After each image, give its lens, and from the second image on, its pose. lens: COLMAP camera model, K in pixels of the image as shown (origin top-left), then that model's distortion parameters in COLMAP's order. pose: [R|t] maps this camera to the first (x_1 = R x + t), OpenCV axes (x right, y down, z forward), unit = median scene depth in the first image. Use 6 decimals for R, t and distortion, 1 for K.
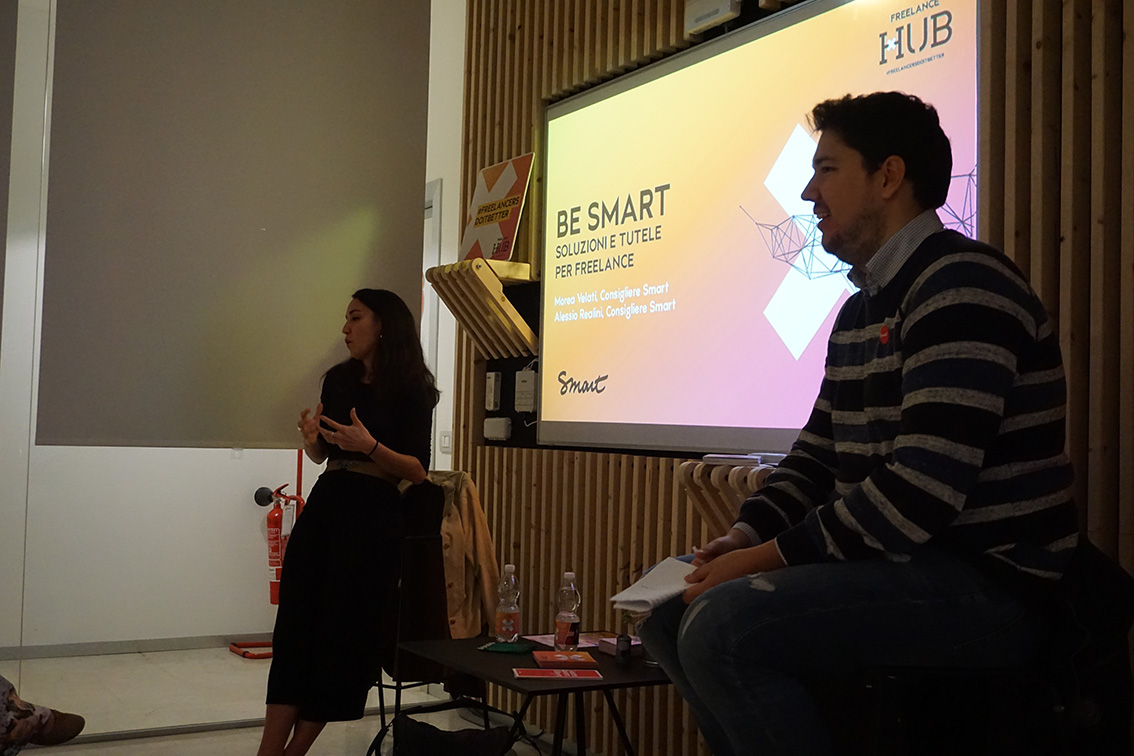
lens RADIAL K [[1262.5, 0, 566.9], [0, 1262.5, 379.4], [0, 0, 1]] dist [0.021242, 0.000000]
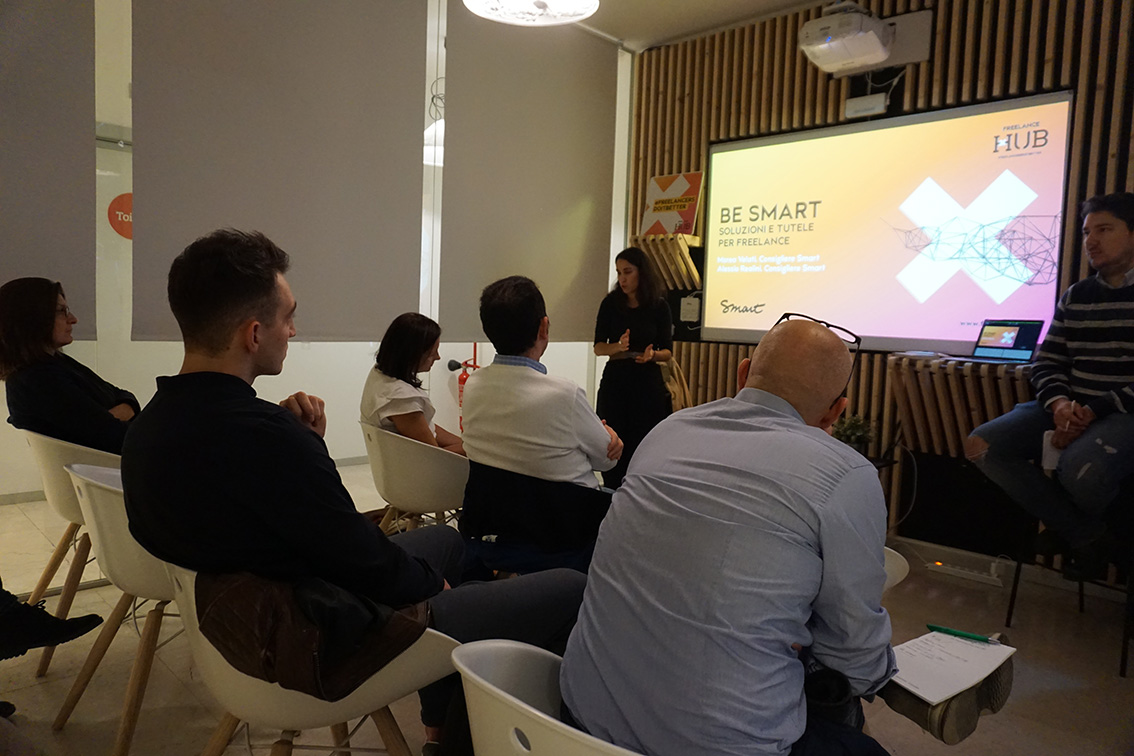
lens RADIAL K [[789.0, 0, 566.7], [0, 789.0, 376.4], [0, 0, 1]] dist [0.000980, 0.007729]
pose [[0.967651, -0.012372, 0.251991, -0.518686], [-0.019866, 0.991959, 0.124989, -0.035277], [-0.251511, -0.125952, 0.959624, -0.028136]]
